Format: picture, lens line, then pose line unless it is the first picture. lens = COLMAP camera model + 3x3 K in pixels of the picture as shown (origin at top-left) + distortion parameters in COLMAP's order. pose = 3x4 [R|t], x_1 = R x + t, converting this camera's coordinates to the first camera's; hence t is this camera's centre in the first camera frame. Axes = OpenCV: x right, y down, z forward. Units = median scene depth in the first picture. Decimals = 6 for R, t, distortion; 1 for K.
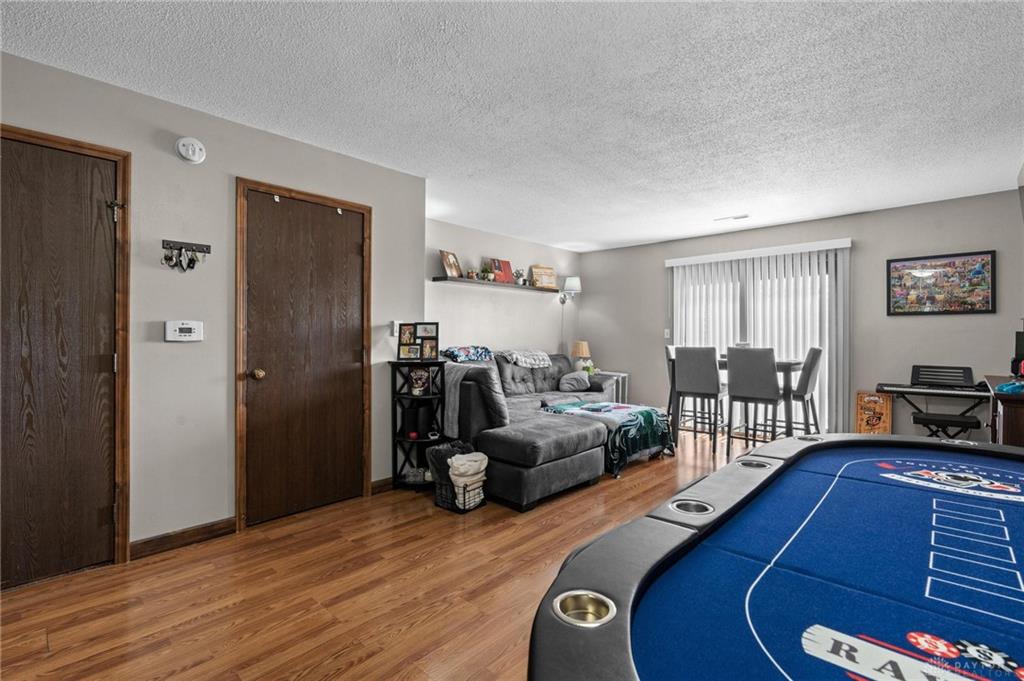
lens RADIAL K [[468.6, 0, 516.7], [0, 468.6, 333.8], [0, 0, 1]] dist [-0.008480, 0.002544]
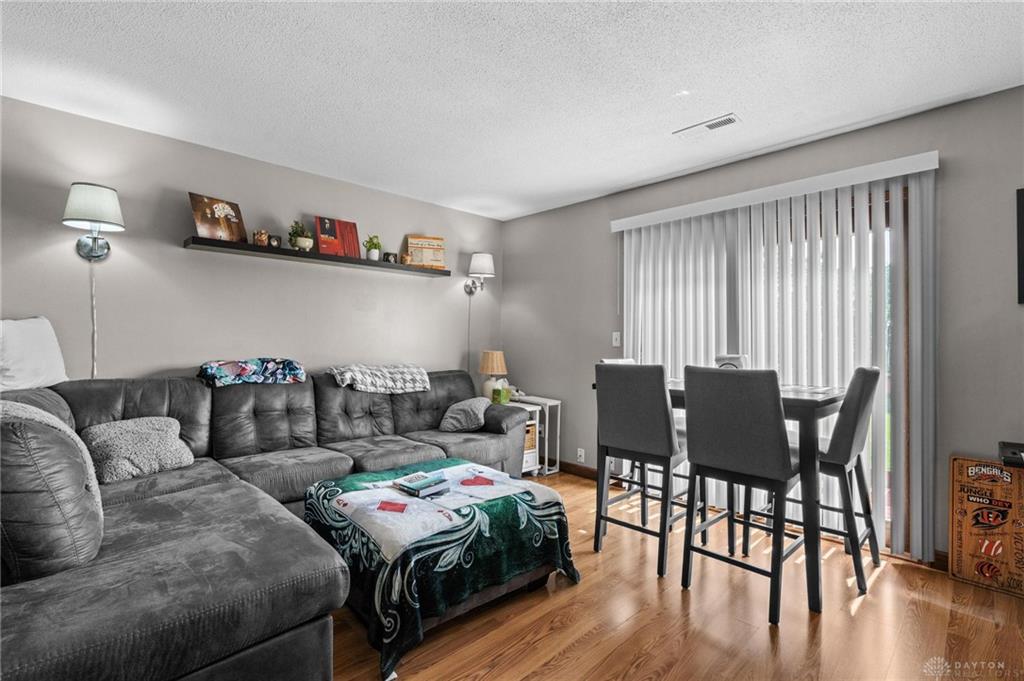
lens RADIAL K [[468.6, 0, 517.9], [0, 468.6, 336.5], [0, 0, 1]] dist [-0.008480, 0.002544]
pose [[0.998812, 0.003333, -0.048607, 0.288338], [-0.003701, 0.999965, -0.007472, 0.001356], [0.048580, 0.007643, 0.998790, 0.479300]]
